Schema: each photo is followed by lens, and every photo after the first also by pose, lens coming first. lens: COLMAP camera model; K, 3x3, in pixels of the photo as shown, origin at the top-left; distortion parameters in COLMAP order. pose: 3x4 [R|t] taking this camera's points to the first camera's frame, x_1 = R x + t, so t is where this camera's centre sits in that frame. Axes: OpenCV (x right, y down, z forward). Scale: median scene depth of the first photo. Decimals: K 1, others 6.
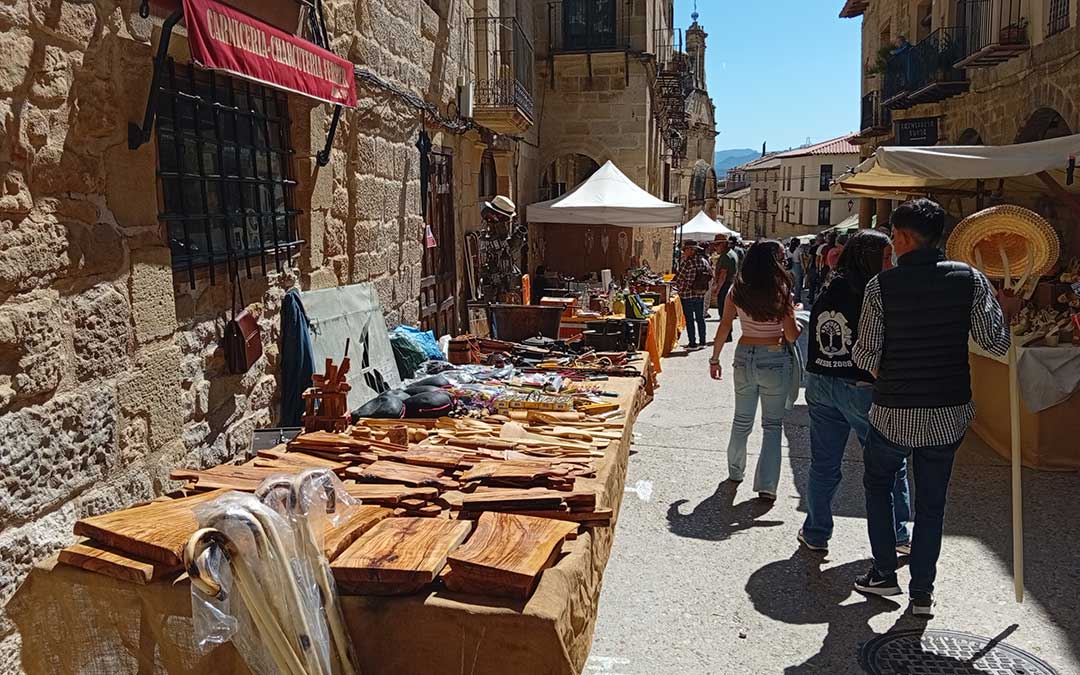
lens RADIAL K [[907.1, 0, 540.0], [0, 907.1, 337.5], [0, 0, 1]] dist [-0.175632, 0.179627]
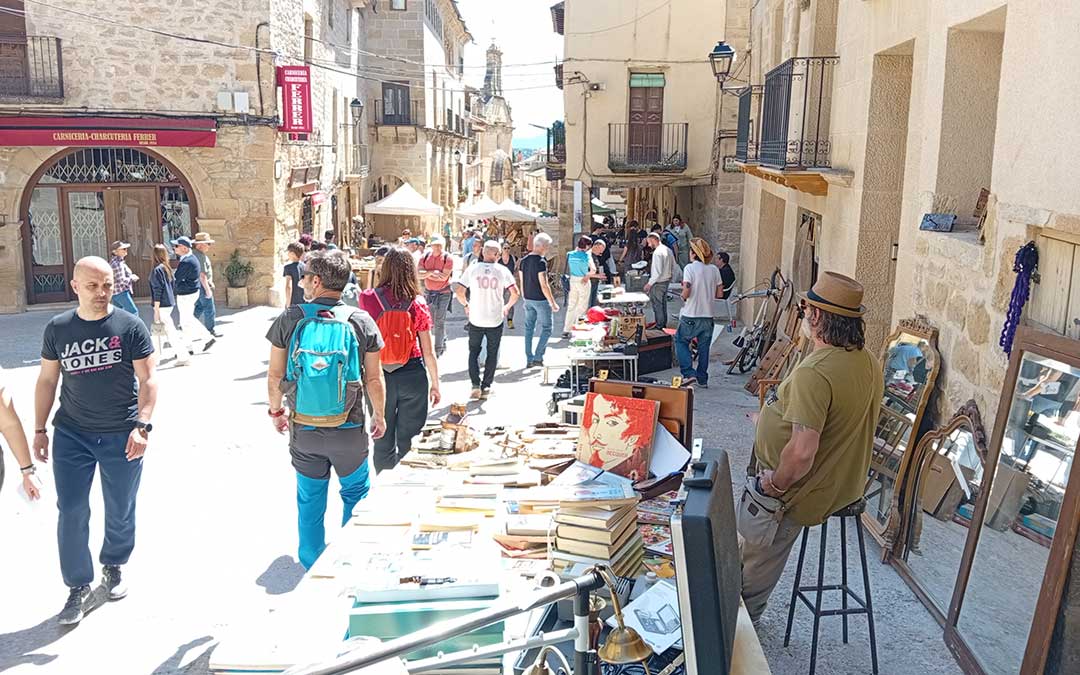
lens RADIAL K [[907.1, 0, 540.0], [0, 907.1, 337.5], [0, 0, 1]] dist [-0.175632, 0.179627]
pose [[0.983787, -0.014405, 0.178763, 0.007339], [0.007472, 0.999196, 0.039392, 0.064431], [-0.179187, -0.037417, 0.983103, -0.940045]]
